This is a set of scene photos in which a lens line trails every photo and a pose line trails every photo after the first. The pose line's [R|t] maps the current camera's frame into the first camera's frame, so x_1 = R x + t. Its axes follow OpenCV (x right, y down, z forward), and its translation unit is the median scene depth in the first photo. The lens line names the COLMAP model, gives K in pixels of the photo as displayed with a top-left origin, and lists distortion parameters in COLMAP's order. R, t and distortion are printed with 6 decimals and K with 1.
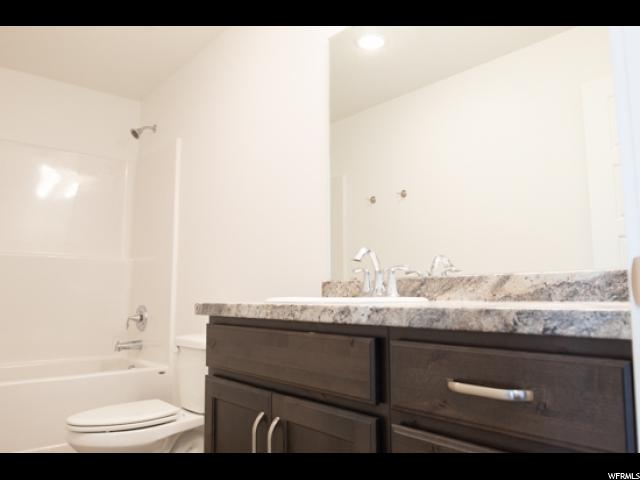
lens RADIAL K [[468.3, 0, 320.0], [0, 468.3, 240.0], [0, 0, 1]] dist [-0.029046, 0.001027]
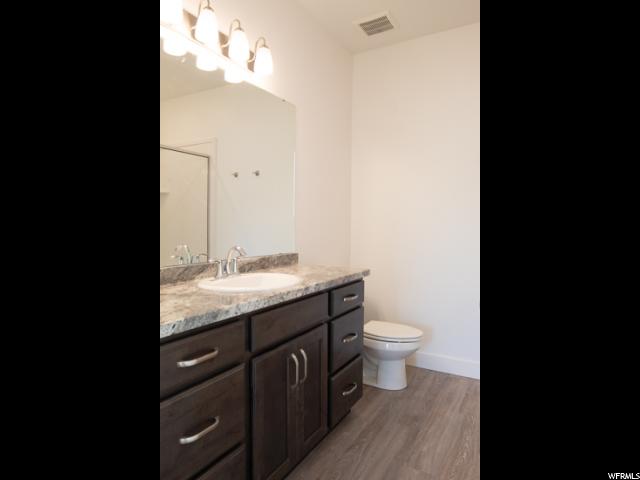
lens RADIAL K [[468.3, 0, 320.0], [0, 468.3, 240.0], [0, 0, 1]] dist [-0.029046, 0.001027]
pose [[-0.411004, -0.040194, 0.910747, -1.388393], [-0.116306, 0.993176, -0.008655, -0.029266], [-0.904184, -0.109482, -0.412874, 1.429482]]
